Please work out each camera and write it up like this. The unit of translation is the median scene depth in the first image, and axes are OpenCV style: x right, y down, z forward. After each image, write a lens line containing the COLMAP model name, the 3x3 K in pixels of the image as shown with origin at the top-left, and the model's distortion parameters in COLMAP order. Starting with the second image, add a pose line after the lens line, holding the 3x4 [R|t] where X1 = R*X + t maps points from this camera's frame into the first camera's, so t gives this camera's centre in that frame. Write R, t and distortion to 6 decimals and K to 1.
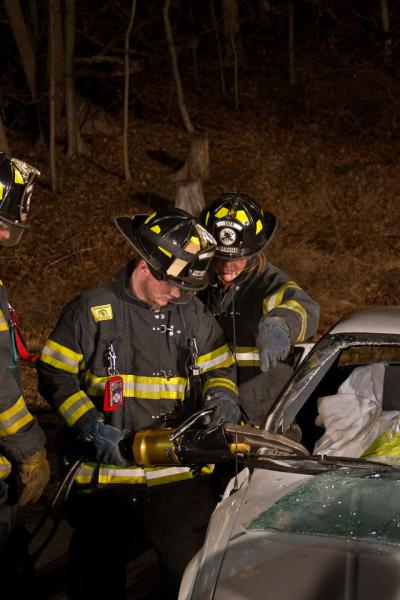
lens RADIAL K [[1314.1, 0, 200.0], [0, 1314.1, 300.0], [0, 0, 1]] dist [0.037366, 0.353682]
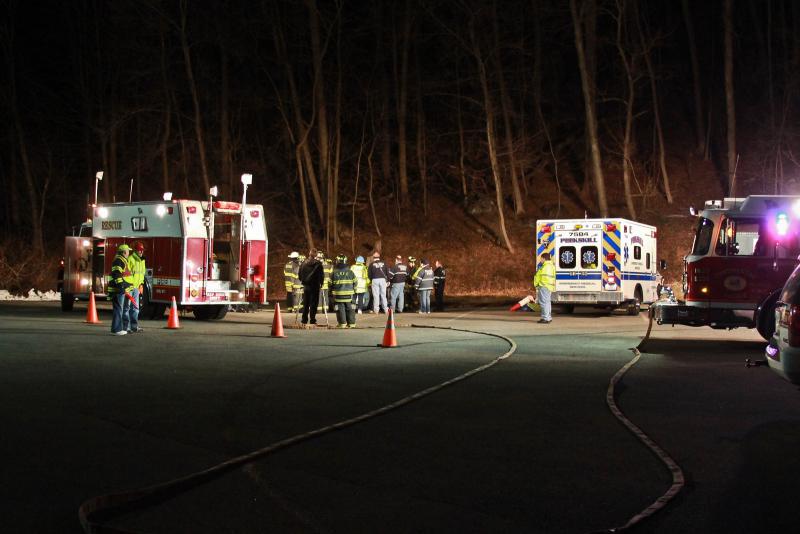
lens RADIAL K [[1044.2, 0, 400.0], [0, 1044.2, 267.0], [0, 0, 1]] dist [-0.148498, 0.059317]
pose [[0.998601, 0.002702, -0.052809, 0.148488], [-0.006678, 0.997141, -0.075262, 0.095991], [0.052454, 0.075509, 0.995765, -1.126954]]
